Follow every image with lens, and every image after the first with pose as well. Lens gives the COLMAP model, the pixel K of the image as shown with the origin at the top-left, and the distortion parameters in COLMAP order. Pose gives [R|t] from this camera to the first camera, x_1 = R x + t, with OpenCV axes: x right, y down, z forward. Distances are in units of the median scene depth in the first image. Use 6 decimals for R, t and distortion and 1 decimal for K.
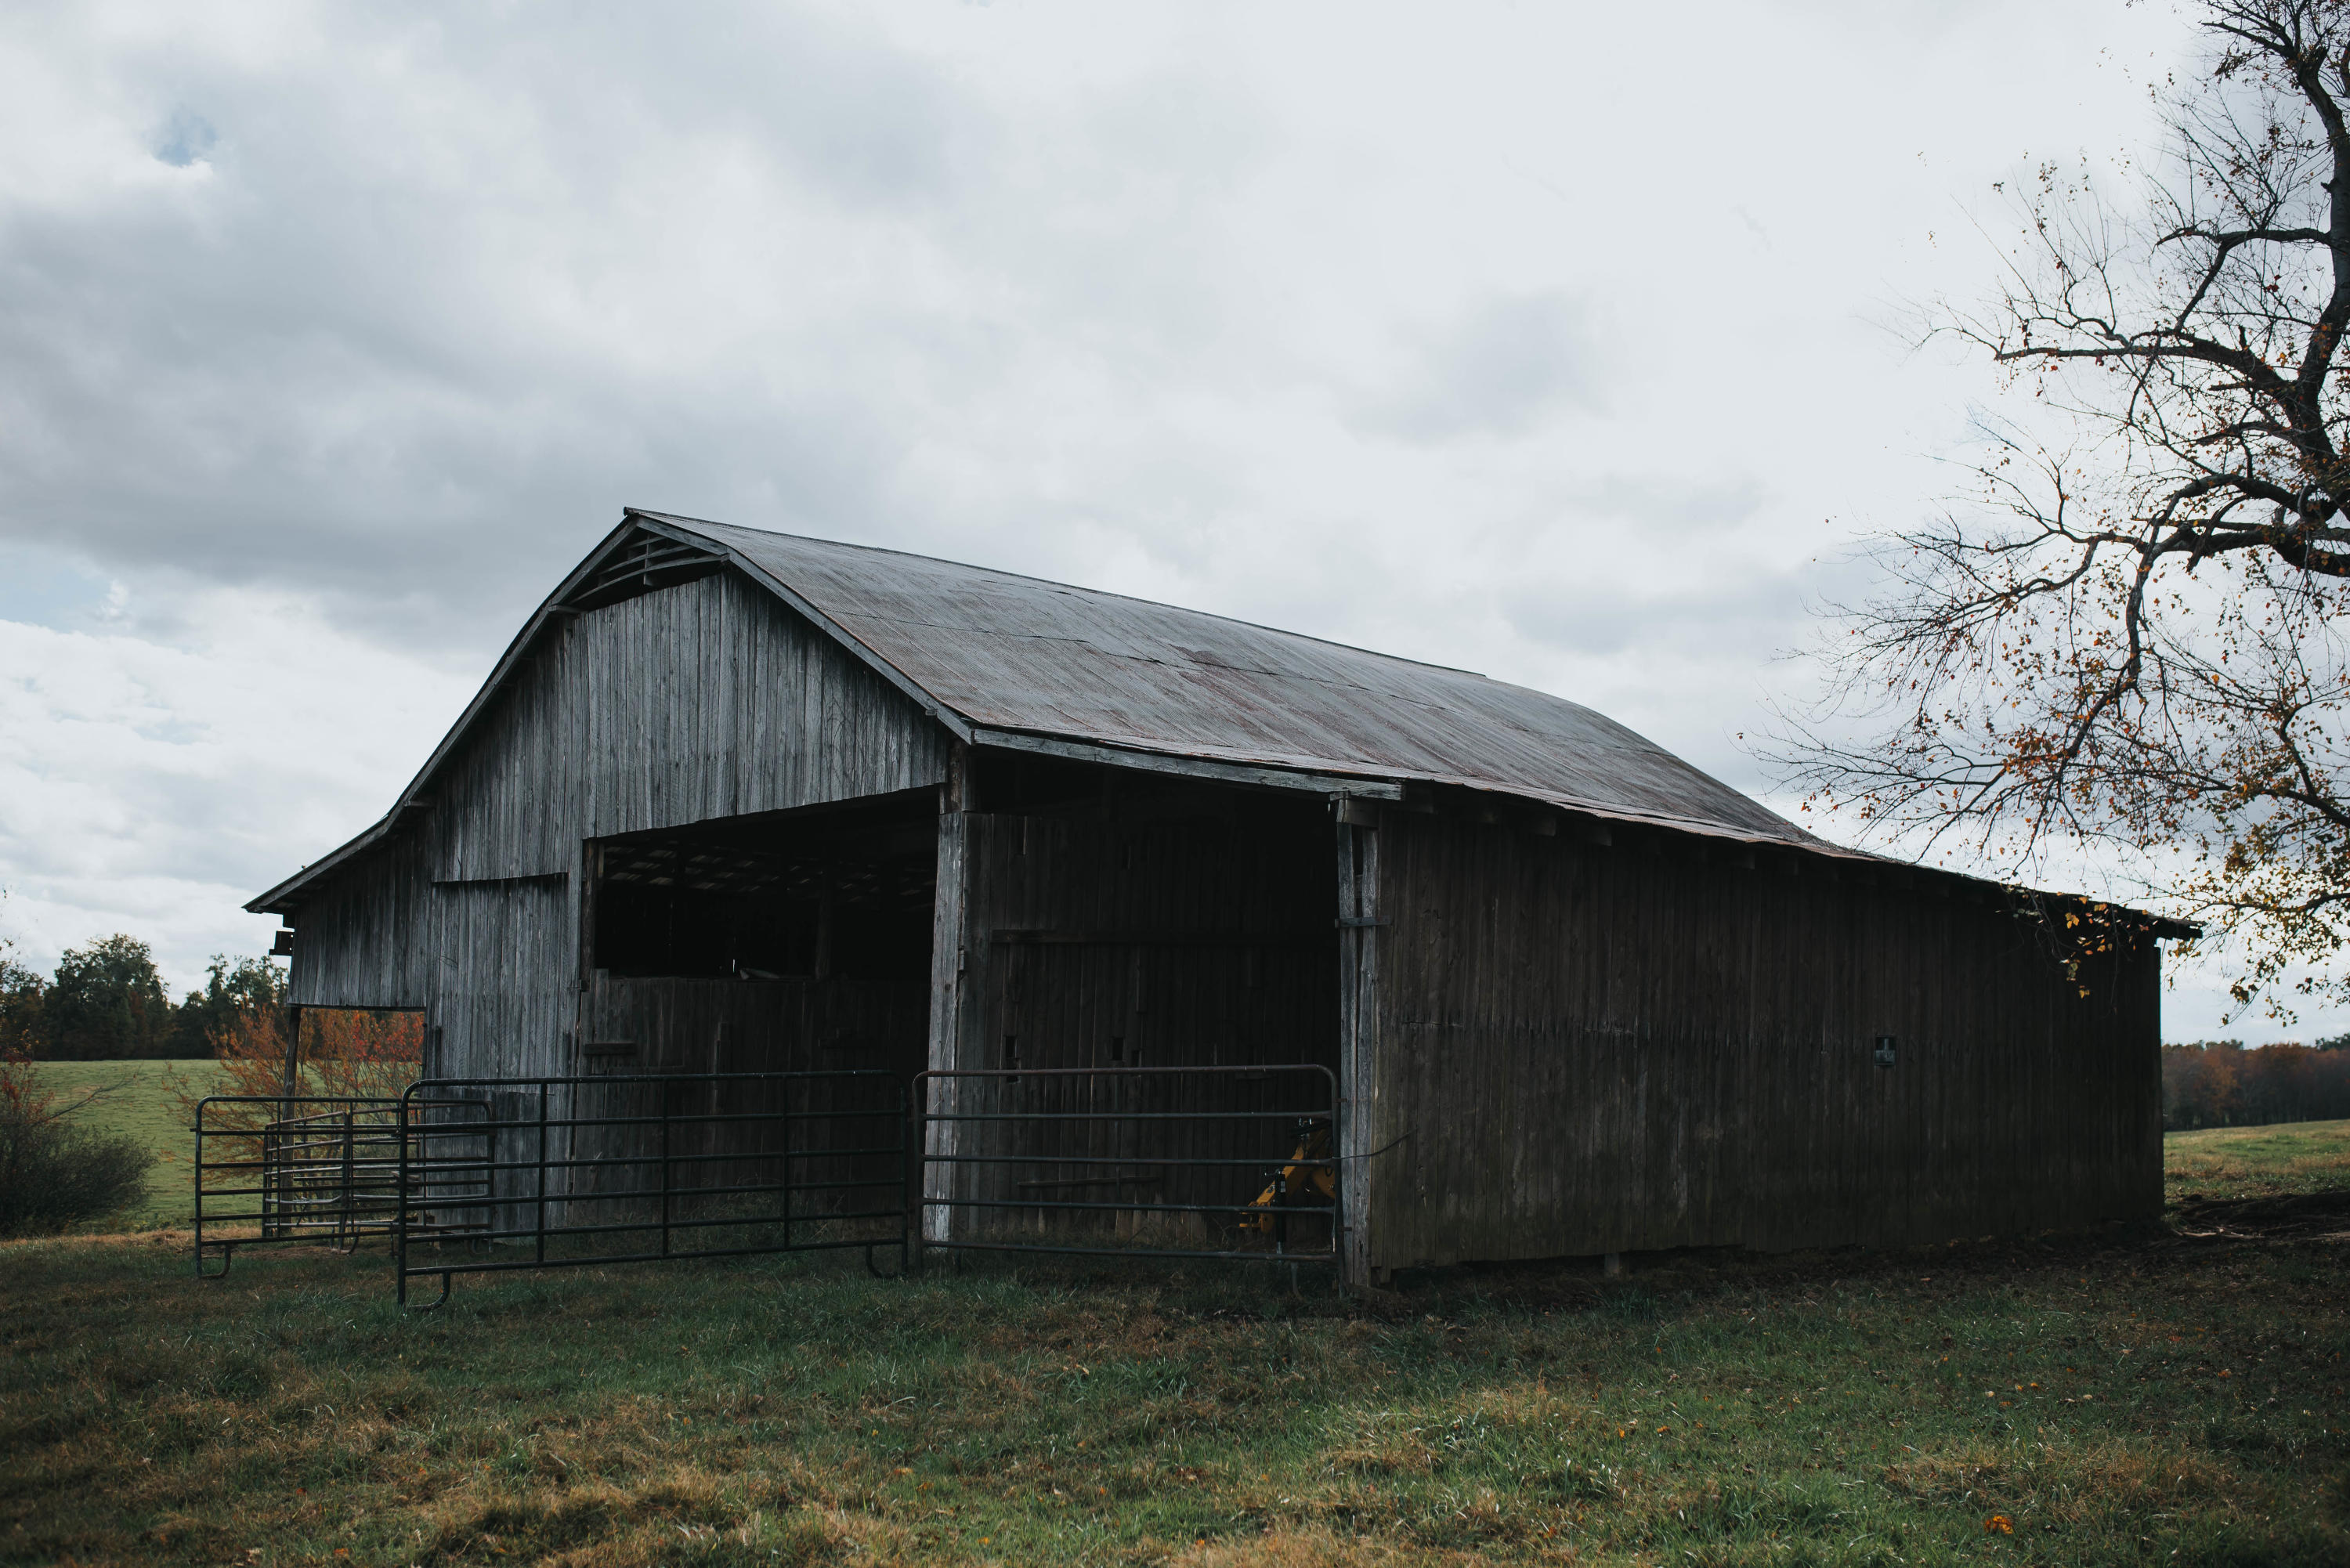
lens RADIAL K [[2326.6, 0, 1175.0], [0, 2326.6, 784.0], [0, 0, 1]] dist [-0.015015, 0.008295]
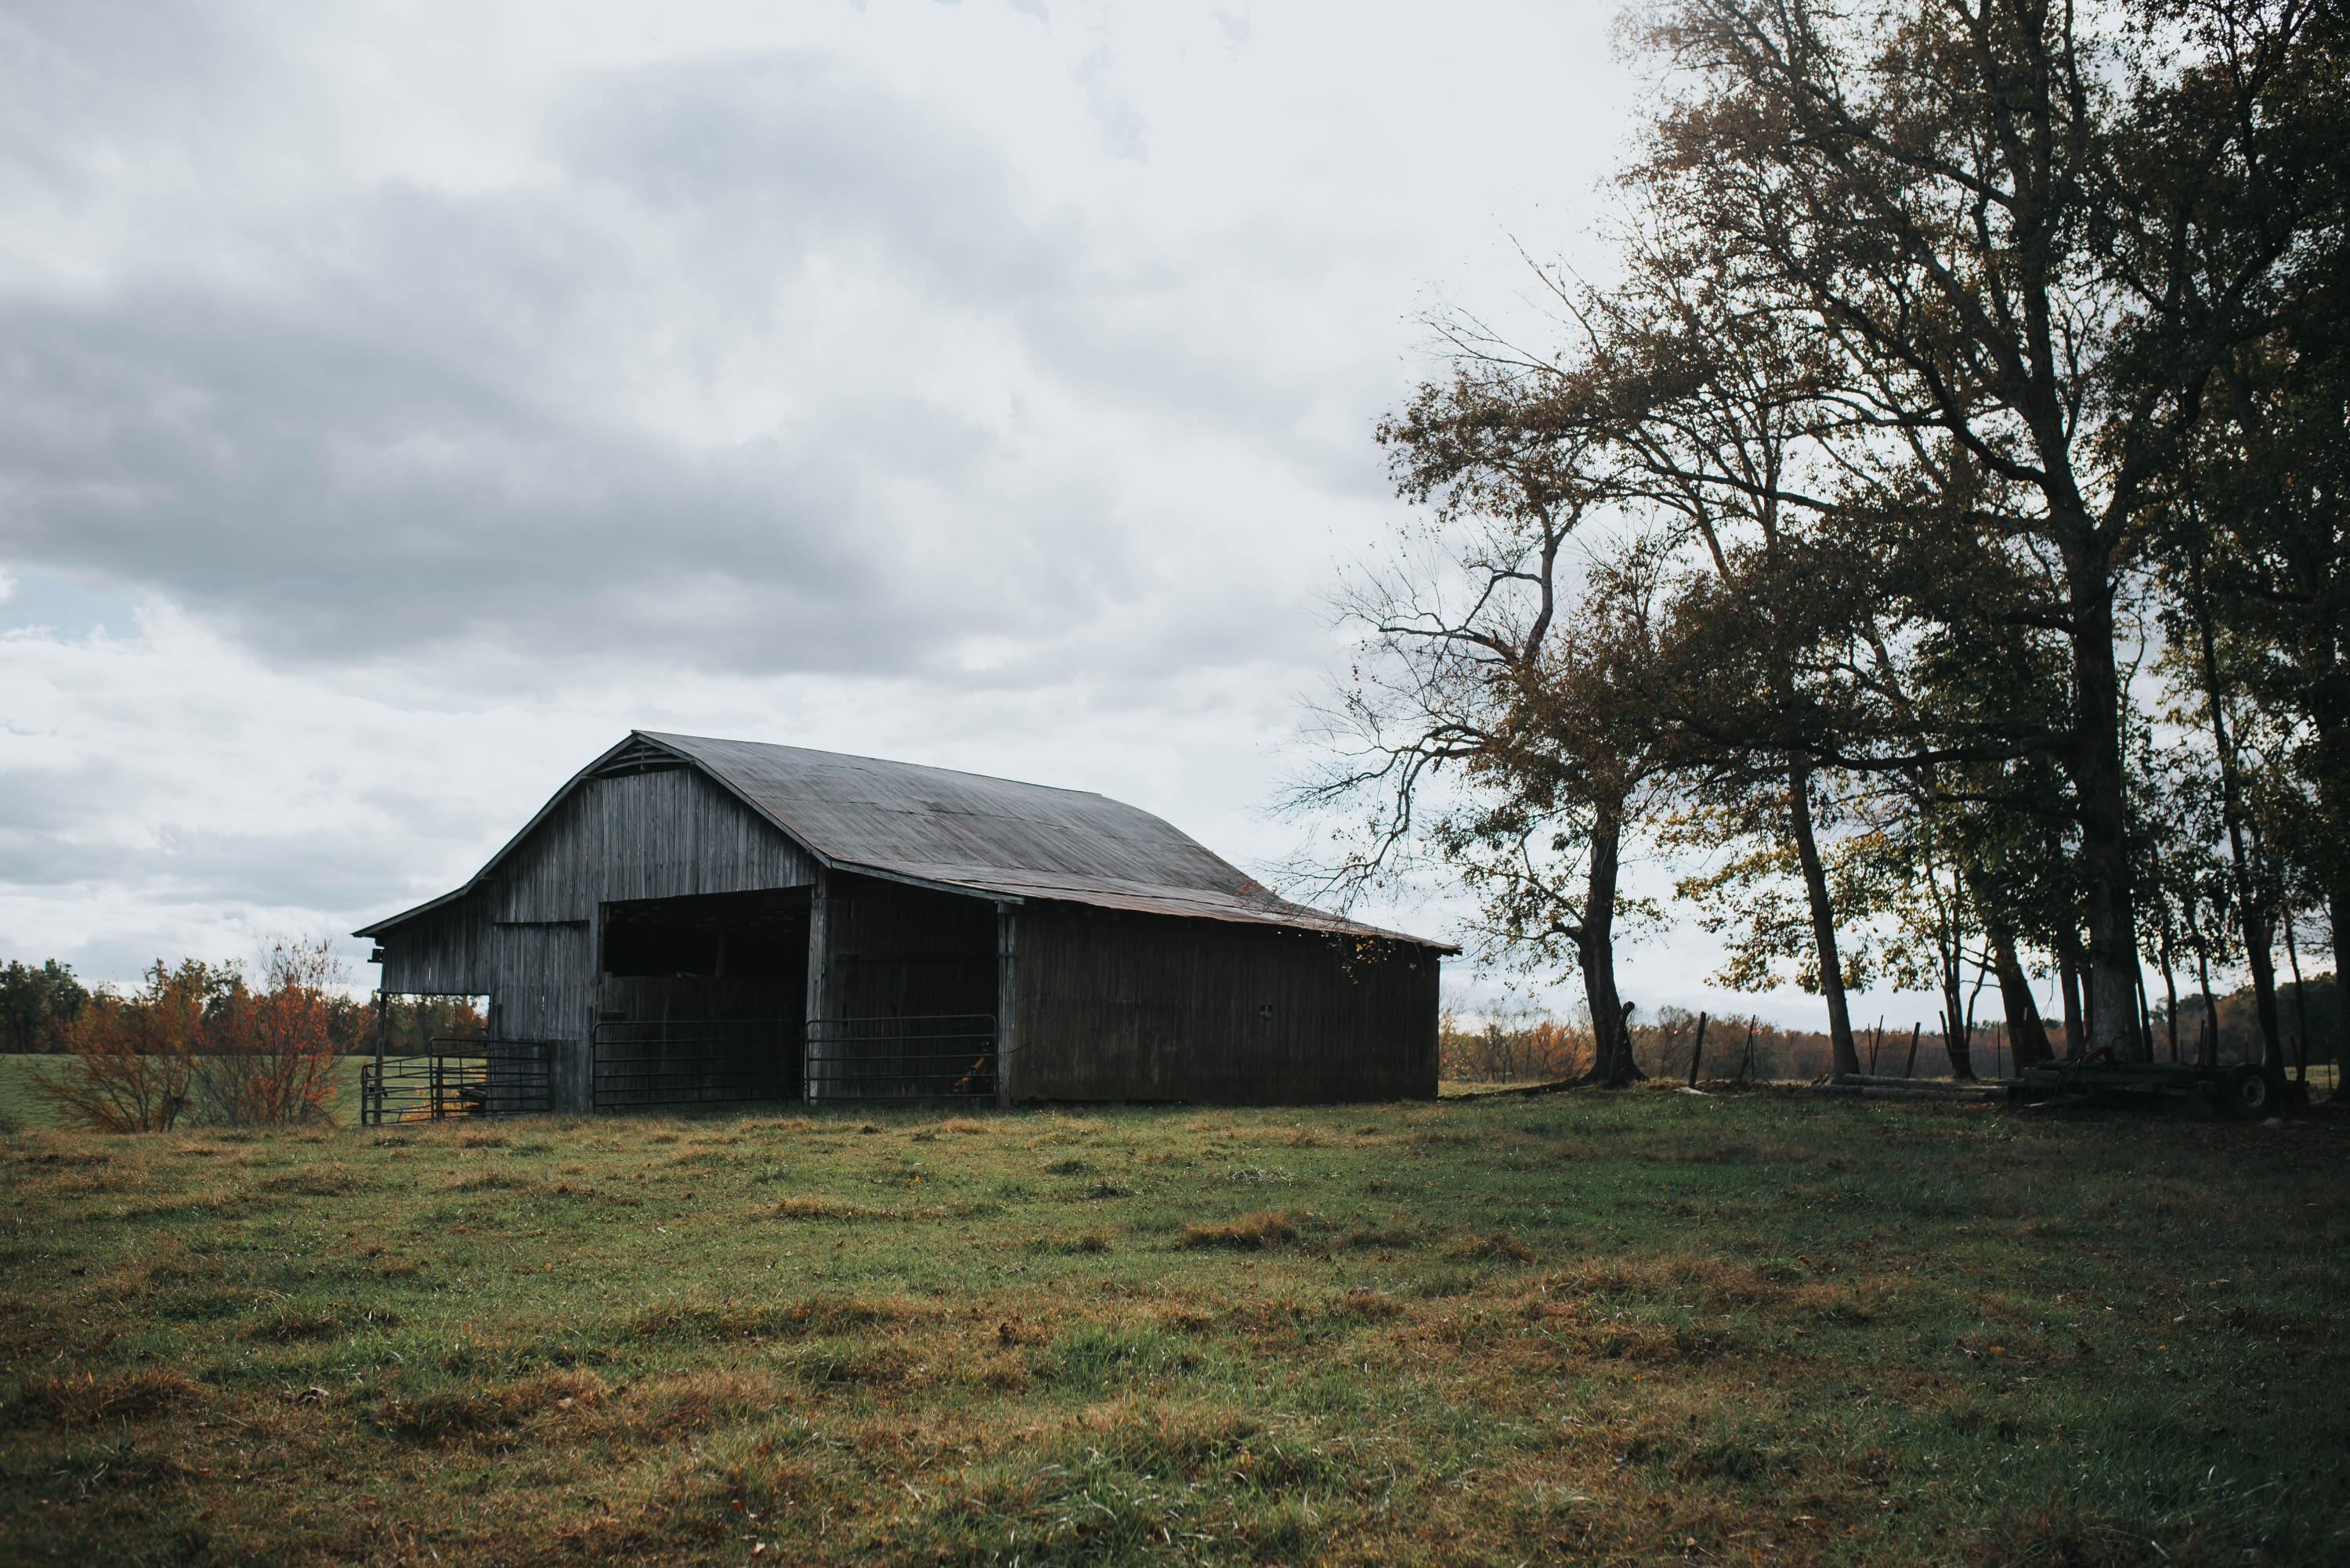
lens RADIAL K [[2456.6, 0, 1175.0], [0, 2456.6, 784.0], [0, 0, 1]] dist [-0.020297, 0.004242]
pose [[0.992516, 0.008461, 0.121824, -0.040983], [-0.009397, 0.999931, 0.007105, -0.095597], [-0.121755, -0.008197, 0.992526, -1.076491]]
